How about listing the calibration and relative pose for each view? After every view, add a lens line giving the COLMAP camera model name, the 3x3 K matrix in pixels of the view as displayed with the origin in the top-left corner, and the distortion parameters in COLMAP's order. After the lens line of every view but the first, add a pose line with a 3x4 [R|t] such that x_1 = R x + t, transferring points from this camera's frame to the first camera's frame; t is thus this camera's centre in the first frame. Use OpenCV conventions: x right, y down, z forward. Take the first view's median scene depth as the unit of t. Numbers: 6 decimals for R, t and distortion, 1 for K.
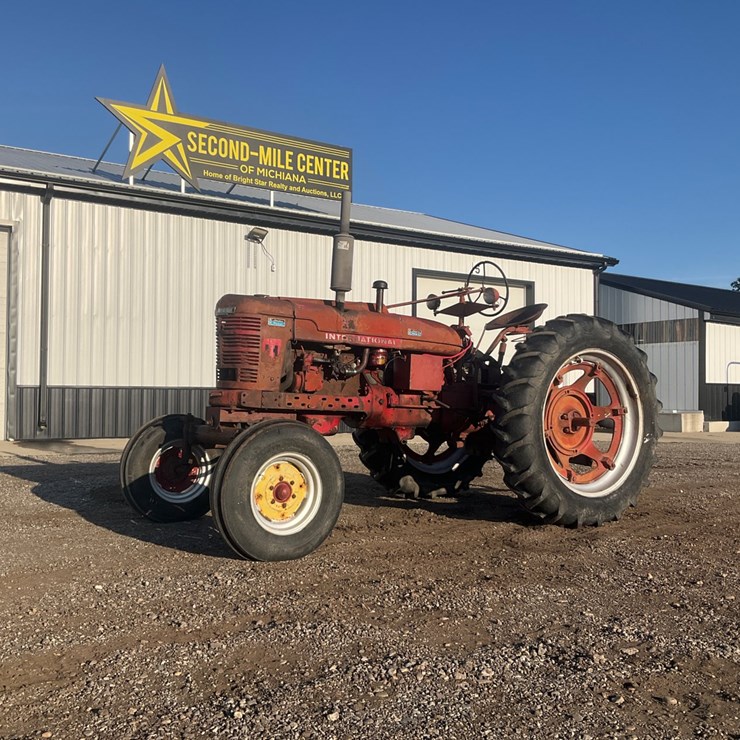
lens RADIAL K [[812.7, 0, 370.0], [0, 812.7, 370.0], [0, 0, 1]] dist [0.133618, -0.319106]
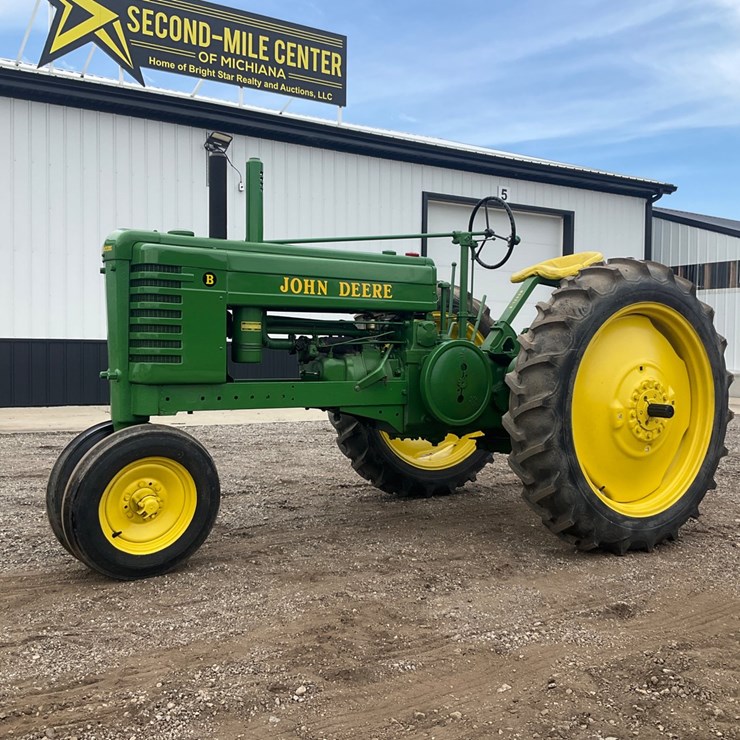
lens RADIAL K [[816.3, 0, 370.0], [0, 816.3, 370.0], [0, 0, 1]] dist [0.123301, -0.286549]
pose [[0.999812, 0.006036, -0.018451, 0.018090], [-0.004932, 0.998228, 0.059294, 0.001071], [0.018776, -0.059192, 0.998070, 0.204500]]
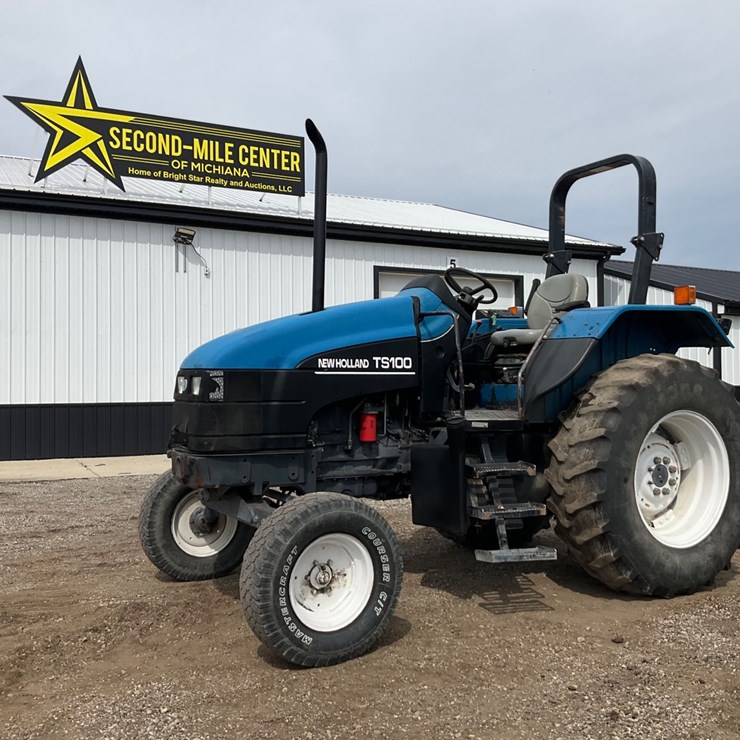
lens RADIAL K [[812.7, 0, 370.0], [0, 812.7, 370.0], [0, 0, 1]] dist [0.133618, -0.319106]
pose [[0.993146, -0.018242, -0.115450, 0.160117], [0.018871, 0.999812, 0.004362, -0.013909], [0.115349, -0.006511, 0.993304, 0.103576]]
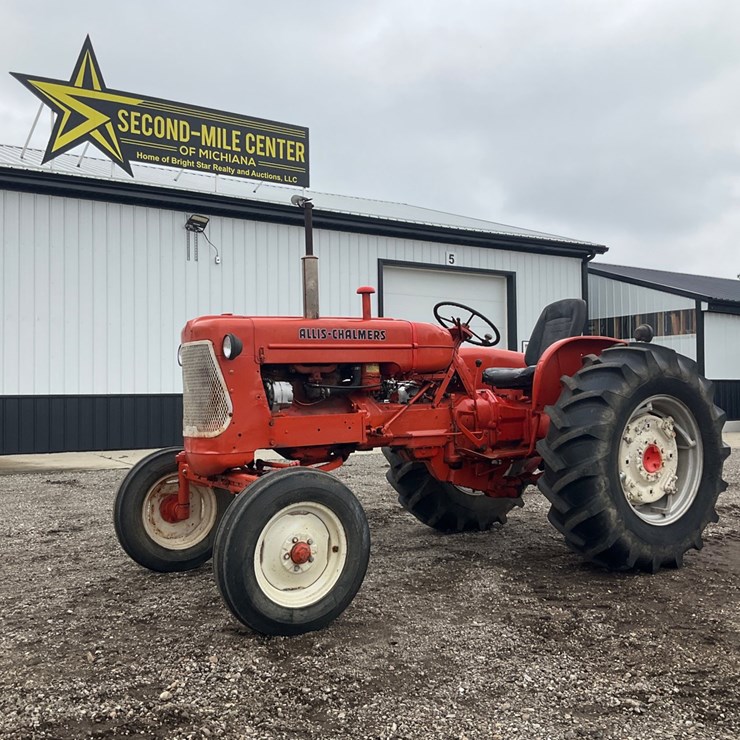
lens RADIAL K [[812.7, 0, 370.0], [0, 812.7, 370.0], [0, 0, 1]] dist [0.133618, -0.319106]
pose [[0.999821, -0.016275, -0.009684, 0.053297], [0.016285, 0.999867, 0.000989, -0.002236], [0.009667, -0.001146, 0.999953, 0.097719]]
